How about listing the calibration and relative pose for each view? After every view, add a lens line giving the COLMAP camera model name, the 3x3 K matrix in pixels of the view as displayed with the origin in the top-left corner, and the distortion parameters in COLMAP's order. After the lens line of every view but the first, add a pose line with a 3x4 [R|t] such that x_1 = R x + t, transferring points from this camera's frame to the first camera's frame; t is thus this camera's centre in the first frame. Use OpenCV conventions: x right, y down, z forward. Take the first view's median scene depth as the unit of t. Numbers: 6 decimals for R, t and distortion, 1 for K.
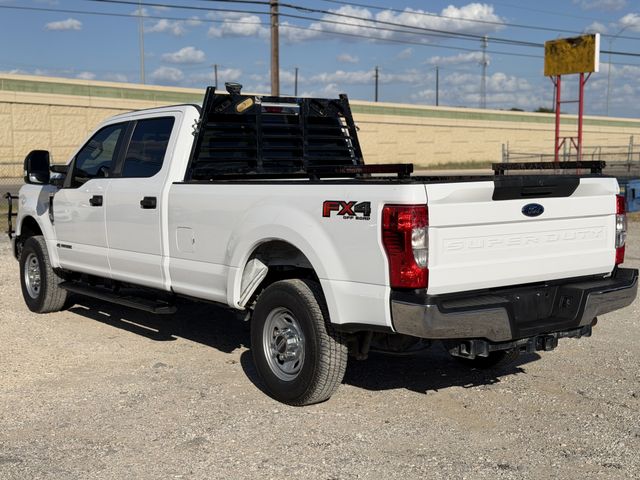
lens RADIAL K [[899.9, 0, 320.0], [0, 899.9, 240.0], [0, 0, 1]] dist [0.206317, -0.513957]
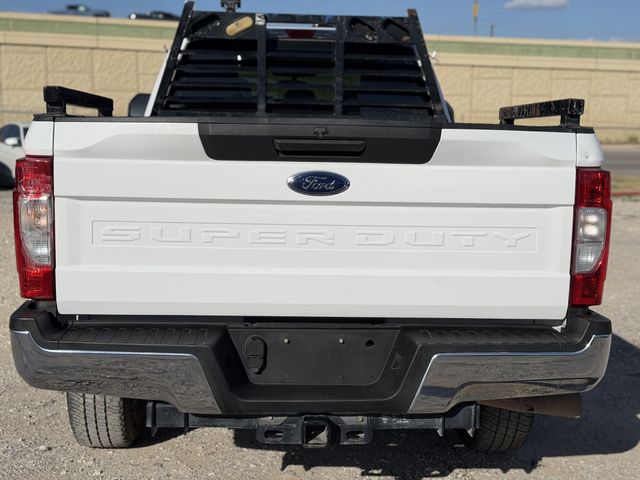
lens RADIAL K [[899.9, 0, 320.0], [0, 899.9, 240.0], [0, 0, 1]] dist [0.206317, -0.513957]
pose [[0.825345, 0.096902, -0.556251, 0.425625], [-0.078366, 0.995288, 0.057108, -0.024037], [0.559164, -0.003542, 0.829050, 0.443018]]
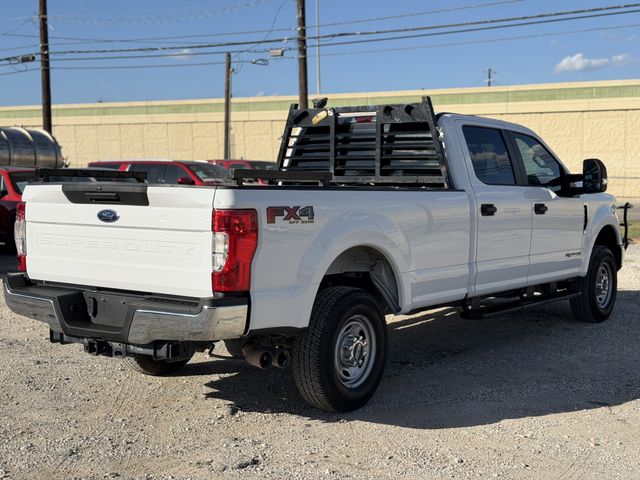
lens RADIAL K [[899.9, 0, 320.0], [0, 899.9, 240.0], [0, 0, 1]] dist [0.206317, -0.513957]
pose [[0.277354, 0.076883, -0.957687, 1.010856], [-0.092232, 0.994320, 0.053113, -0.065033], [0.956331, 0.073598, 0.282869, 0.748015]]
